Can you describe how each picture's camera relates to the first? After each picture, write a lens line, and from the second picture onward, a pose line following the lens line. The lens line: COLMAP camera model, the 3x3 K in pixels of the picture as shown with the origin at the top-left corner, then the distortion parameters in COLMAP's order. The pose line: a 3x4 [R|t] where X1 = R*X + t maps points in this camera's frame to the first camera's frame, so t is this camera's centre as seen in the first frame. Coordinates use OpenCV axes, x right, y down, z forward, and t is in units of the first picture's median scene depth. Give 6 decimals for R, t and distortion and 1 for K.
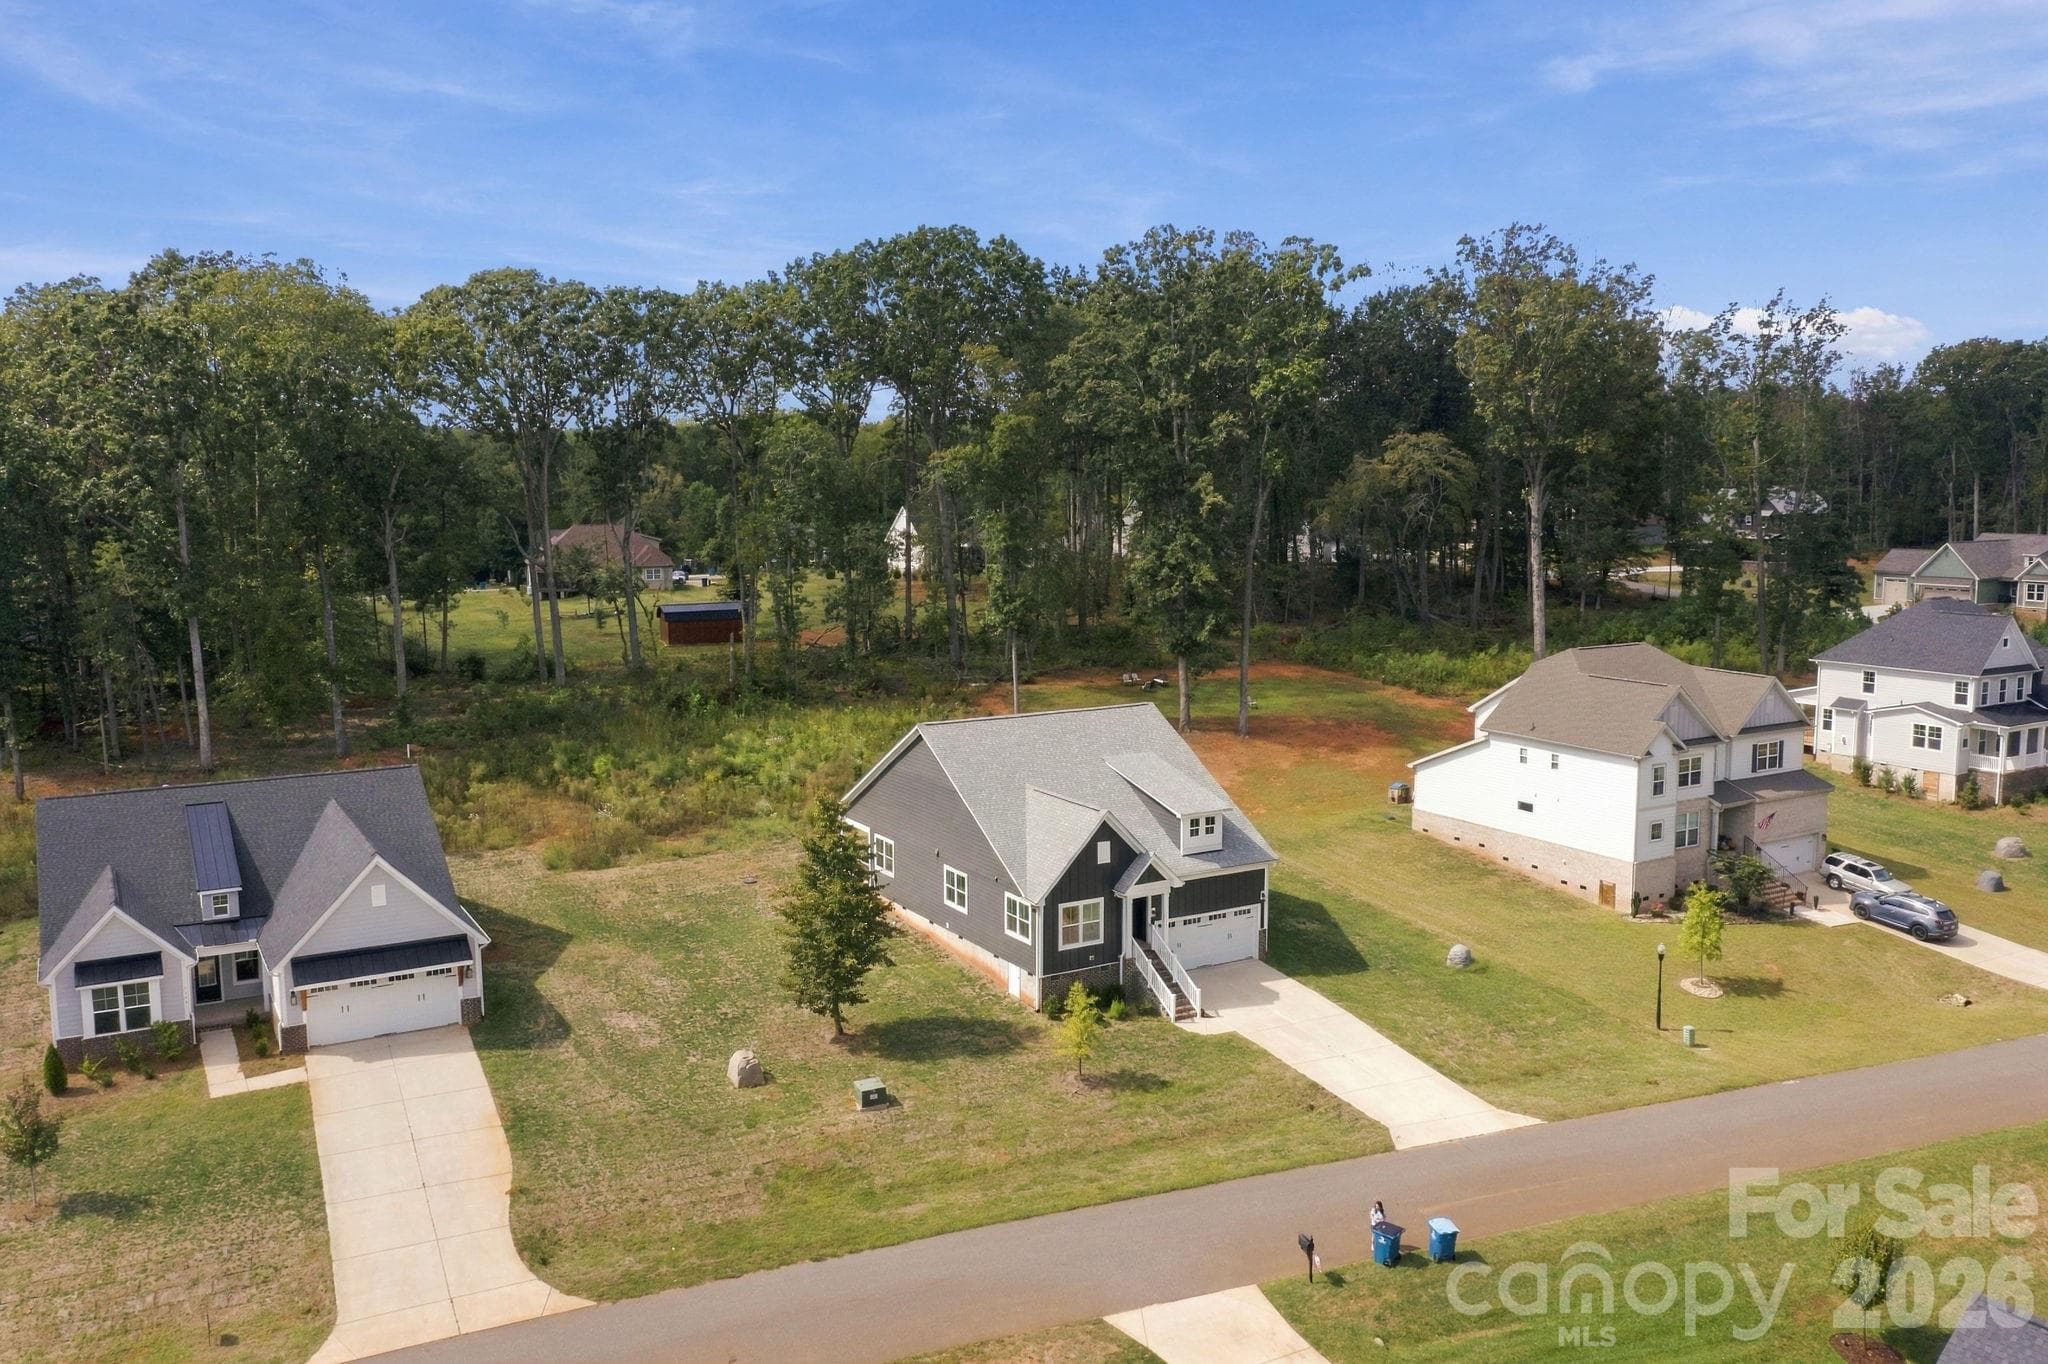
lens RADIAL K [[1624.2, 0, 1022.2], [0, 1624.2, 657.4], [0, 0, 1]] dist [-0.018177, 0.009718]
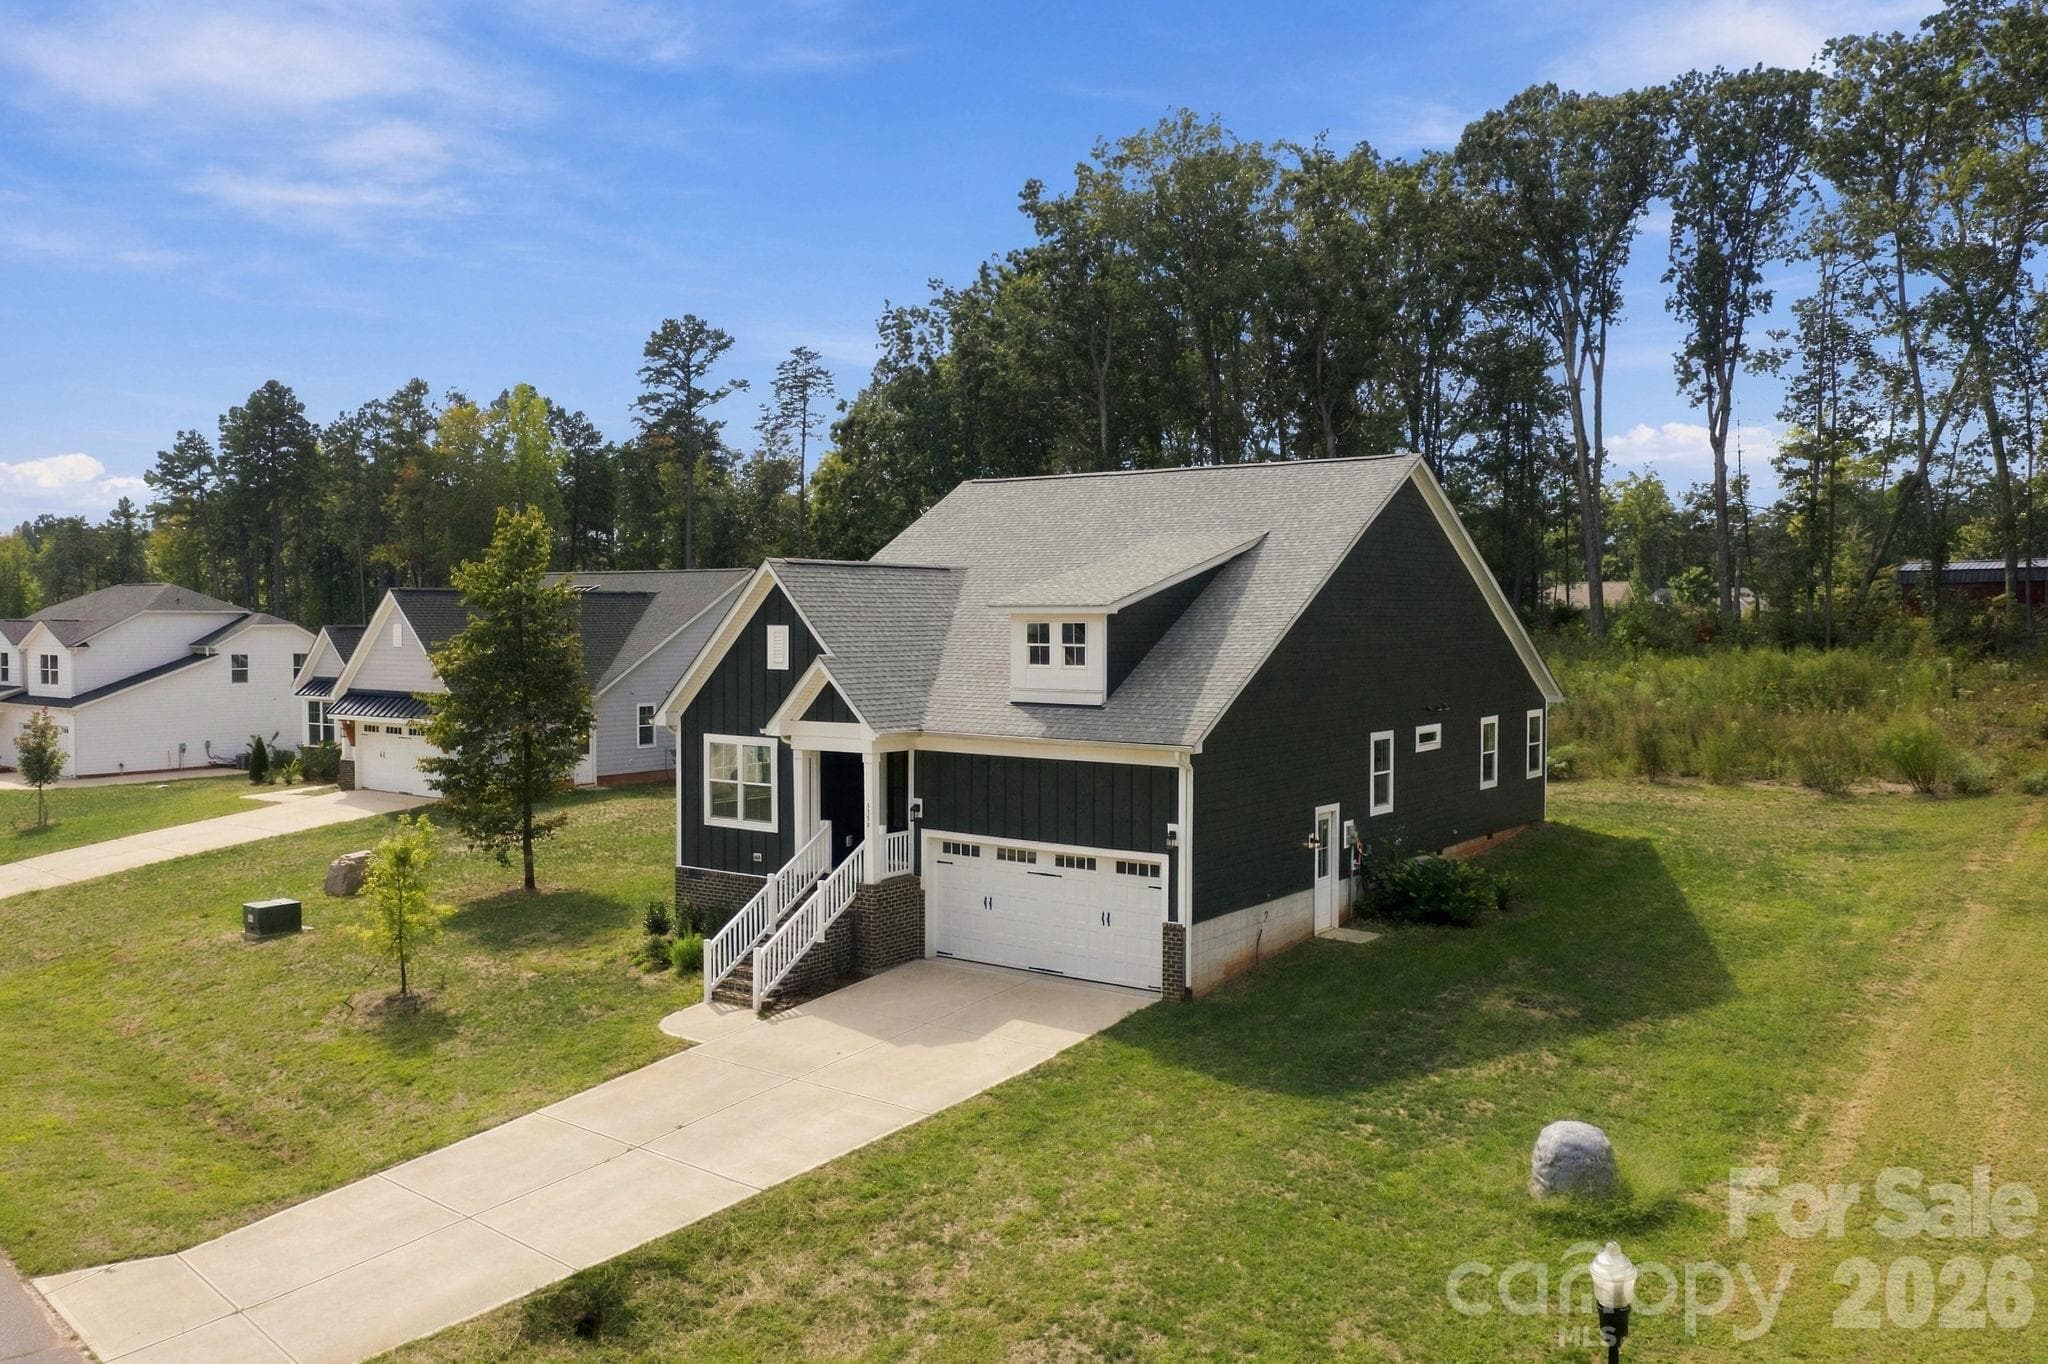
lens RADIAL K [[1624.2, 0, 1022.2], [0, 1624.2, 657.4], [0, 0, 1]] dist [-0.018177, 0.009718]
pose [[0.398486, 0.029343, -0.916705, 0.538765], [-0.107176, 0.994130, -0.014767, 0.122662], [0.910891, 0.104134, 0.399292, 0.871363]]
